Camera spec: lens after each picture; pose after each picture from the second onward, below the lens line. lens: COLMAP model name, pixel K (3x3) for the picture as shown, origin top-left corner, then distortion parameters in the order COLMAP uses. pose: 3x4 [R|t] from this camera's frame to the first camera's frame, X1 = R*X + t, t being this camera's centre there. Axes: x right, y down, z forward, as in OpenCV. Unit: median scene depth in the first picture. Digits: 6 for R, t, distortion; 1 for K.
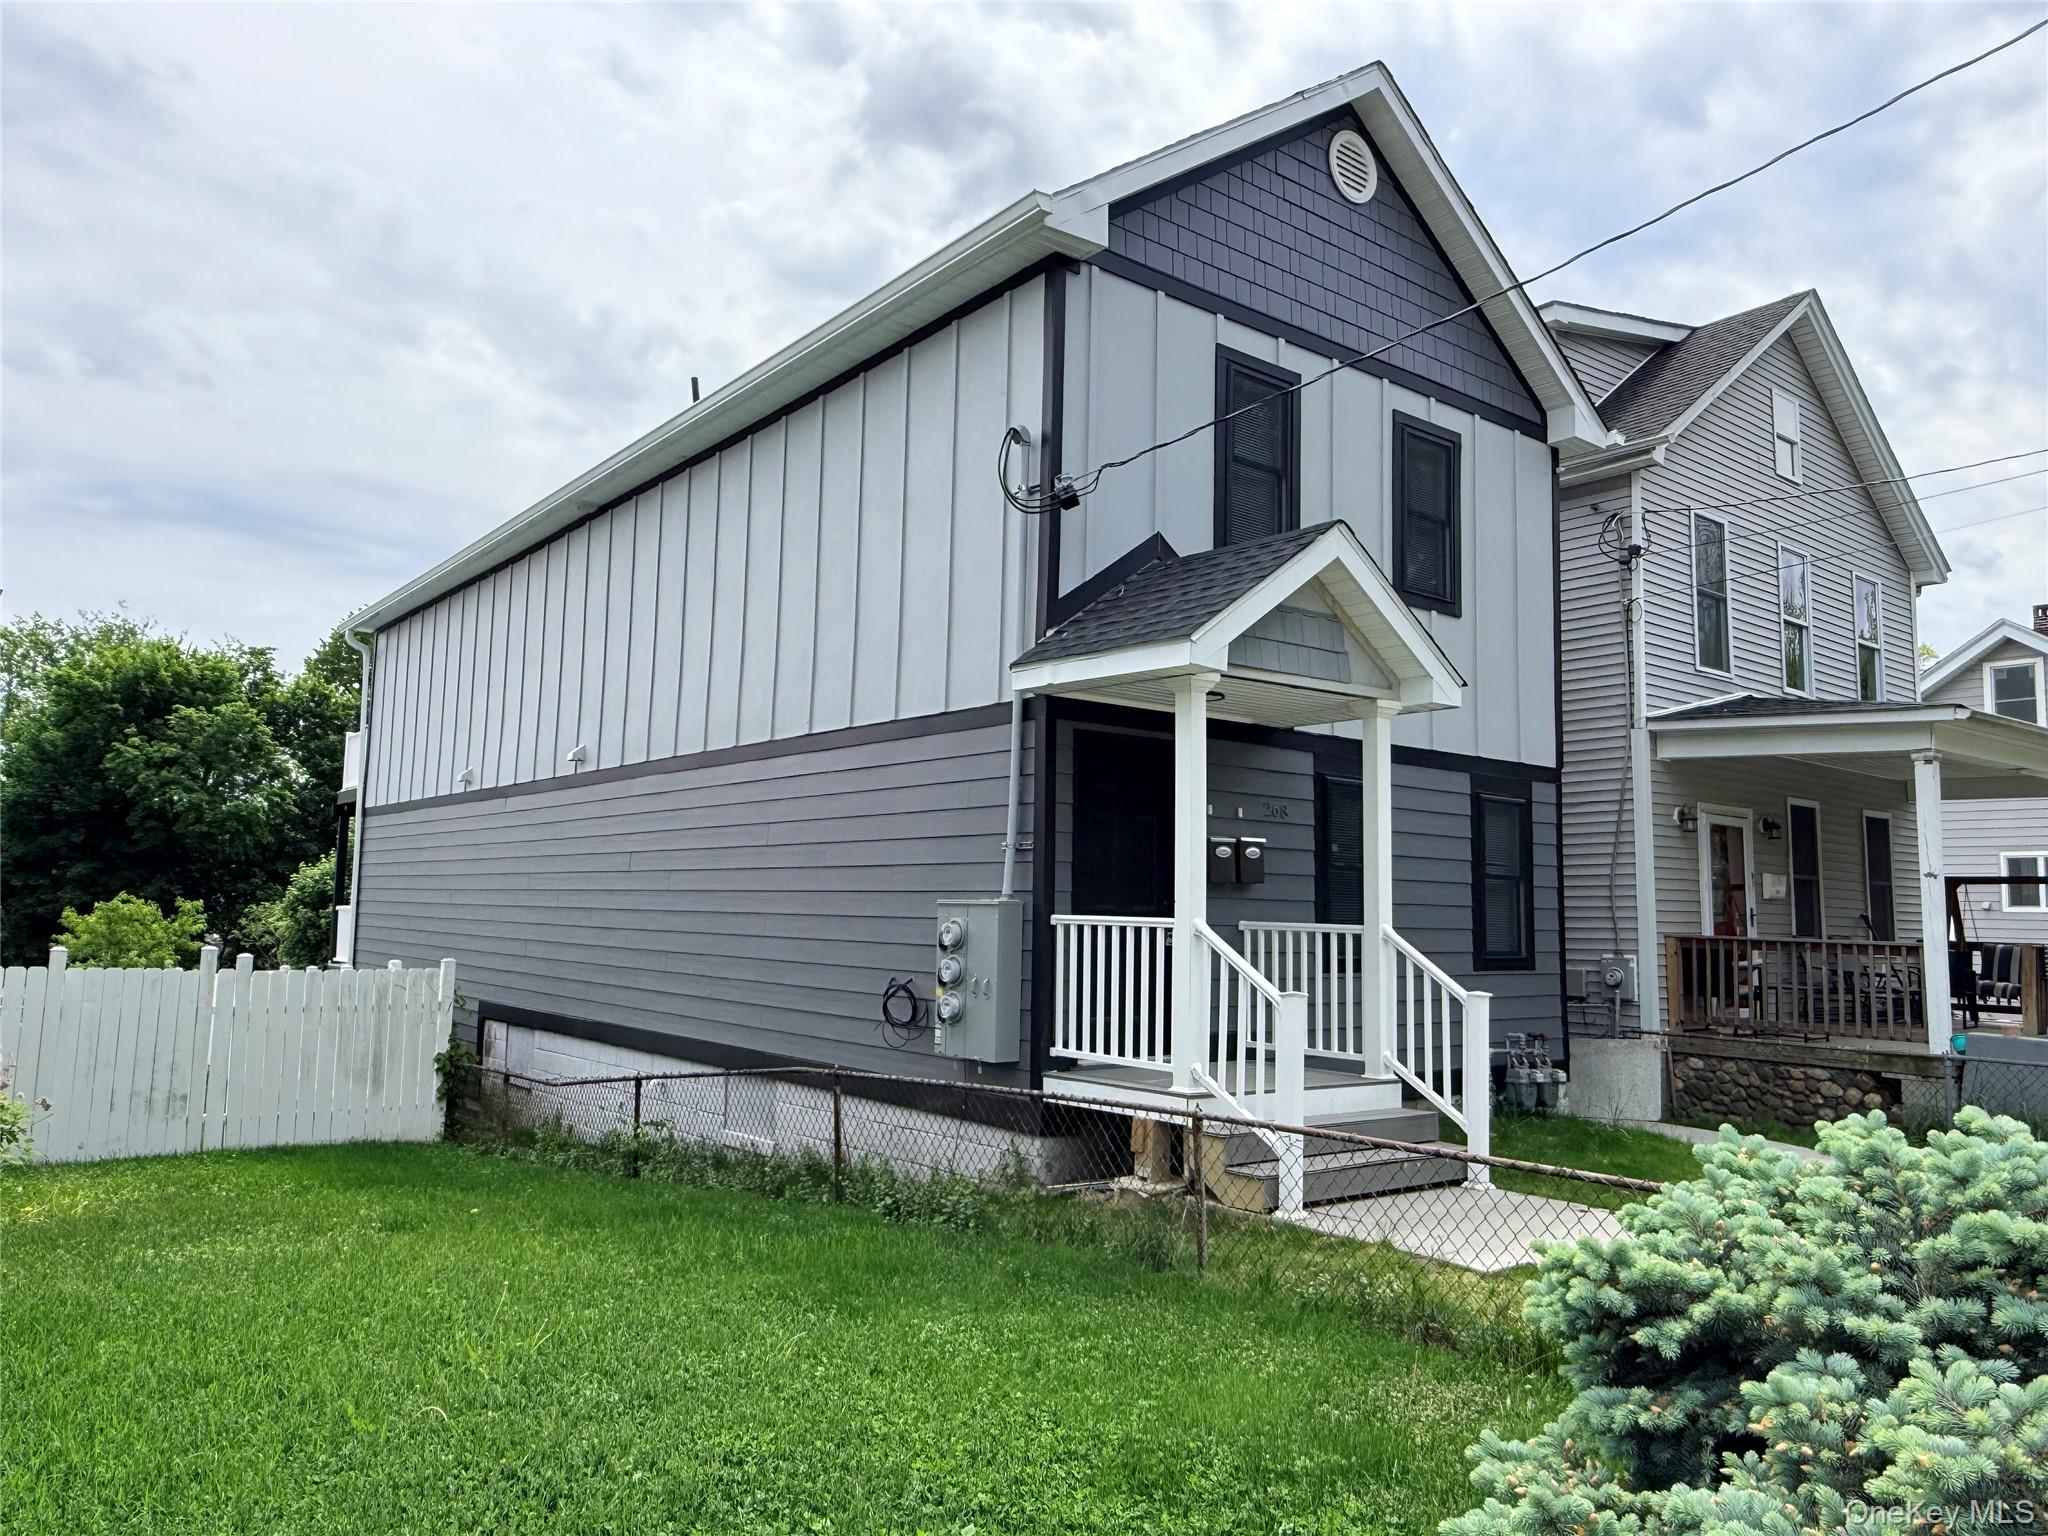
lens RADIAL K [[1414.2, 0, 1034.0], [0, 1414.2, 769.7], [0, 0, 1]] dist [0.009975, 0.001815]
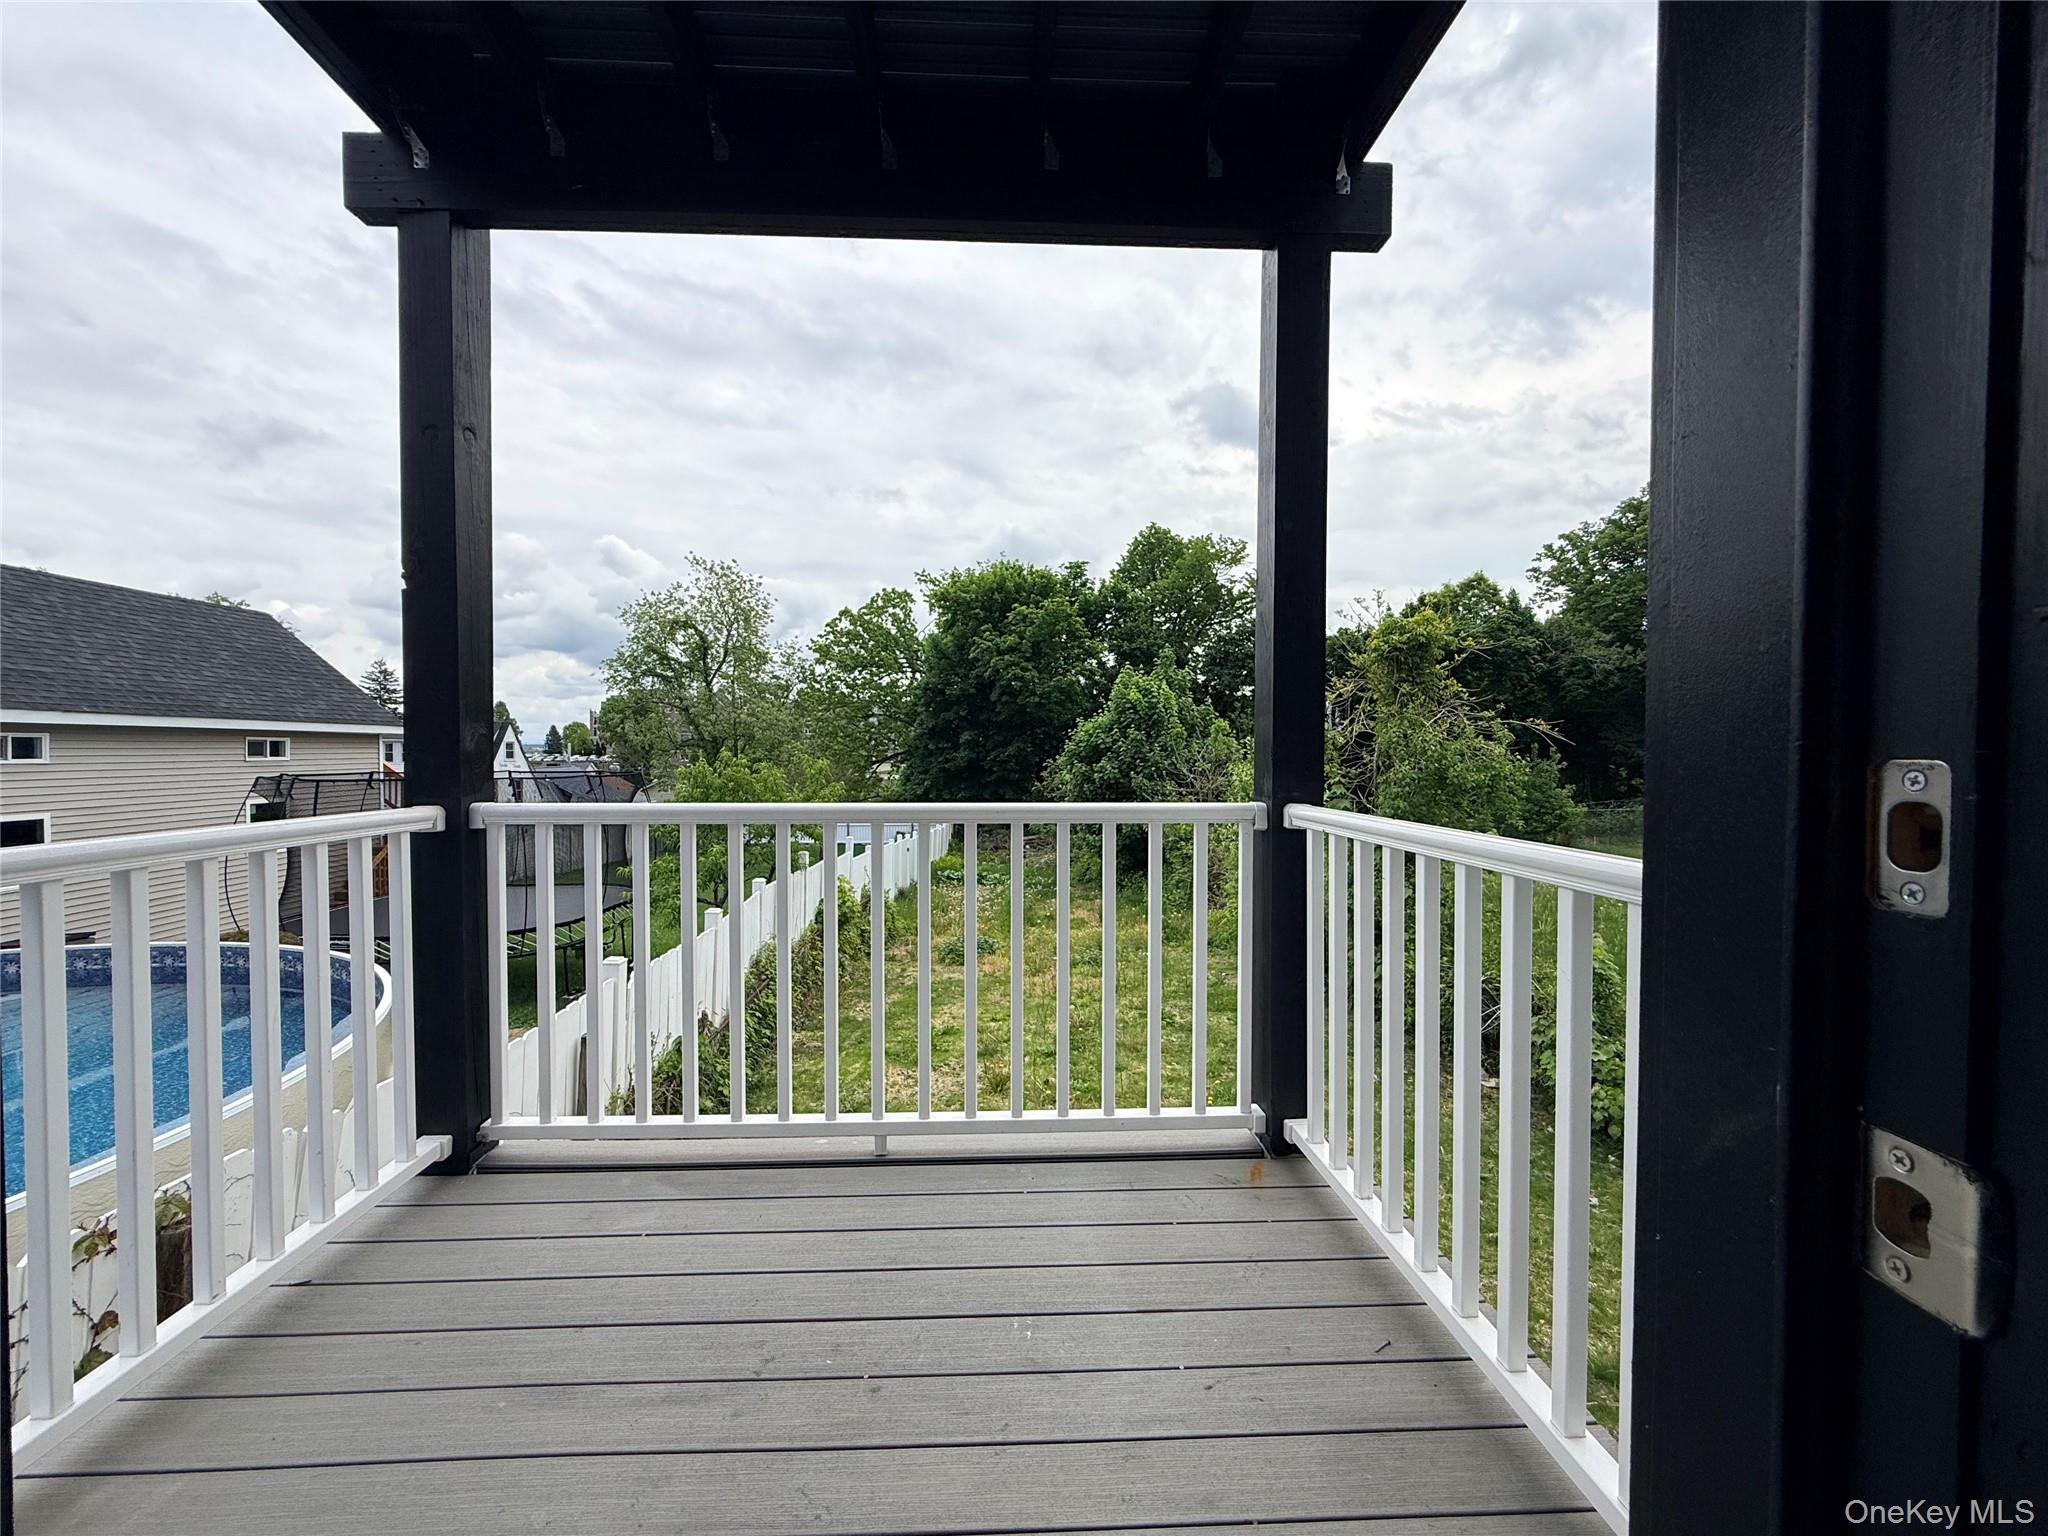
lens RADIAL K [[830.9, 0, 1032.7], [0, 830.9, 773.0], [0, 0, 1]] dist [0.000276, 0.000071]
pose [[0.811610, -0.015190, -0.584003, -0.156713], [0.085916, 0.991896, 0.093601, 0.036199], [0.577848, -0.126143, 0.806337, 0.388851]]
